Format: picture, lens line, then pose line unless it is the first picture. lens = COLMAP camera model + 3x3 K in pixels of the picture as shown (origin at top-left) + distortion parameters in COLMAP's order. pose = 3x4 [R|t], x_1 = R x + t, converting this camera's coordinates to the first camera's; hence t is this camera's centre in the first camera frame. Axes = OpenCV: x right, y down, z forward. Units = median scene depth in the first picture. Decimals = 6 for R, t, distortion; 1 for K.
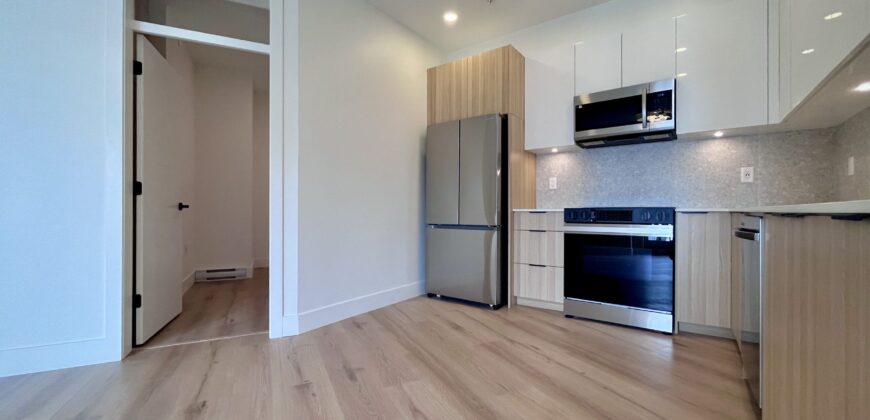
lens RADIAL K [[351.7, 0, 435.5], [0, 351.7, 210.6], [0, 0, 1]] dist [0.002467, 0.000111]
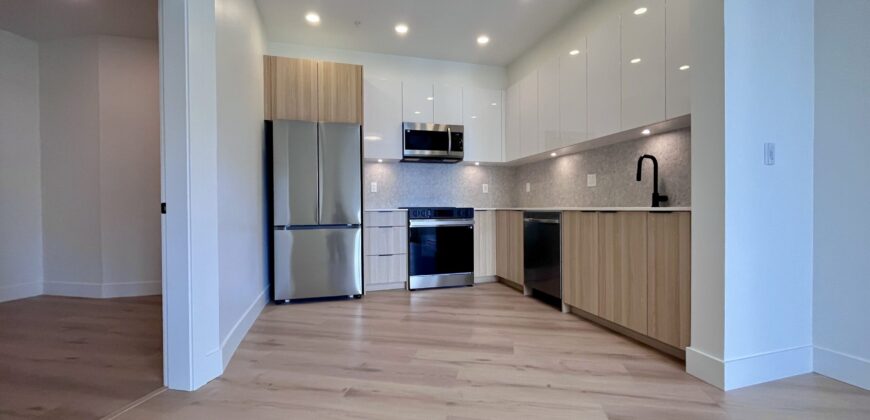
lens RADIAL K [[351.7, 0, 431.6], [0, 351.7, 209.9], [0, 0, 1]] dist [0.002467, 0.000111]
pose [[0.607121, -0.010421, 0.794541, -0.582930], [0.006873, 0.999945, 0.007863, -0.009200], [-0.794580, 0.000688, 0.607160, 0.131162]]
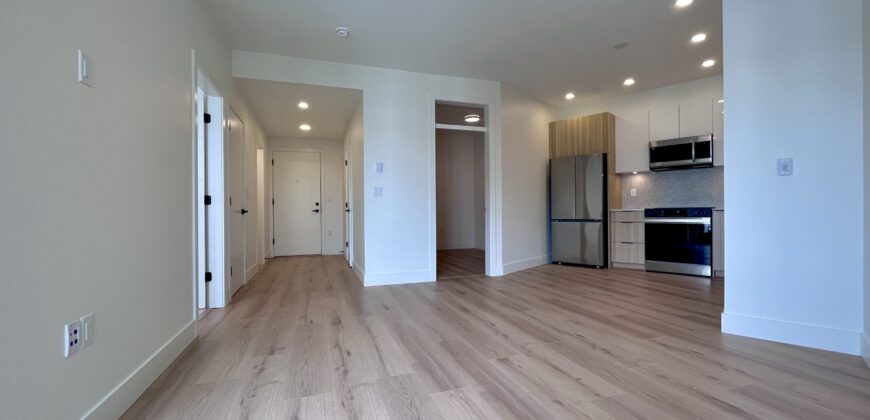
lens RADIAL K [[351.7, 0, 437.4], [0, 351.7, 210.7], [0, 0, 1]] dist [0.002467, 0.000111]
pose [[0.993840, -0.011775, -0.110194, -0.430402], [0.011953, 0.999928, 0.000952, -0.010042], [0.110174, -0.002263, 0.993910, -0.785629]]
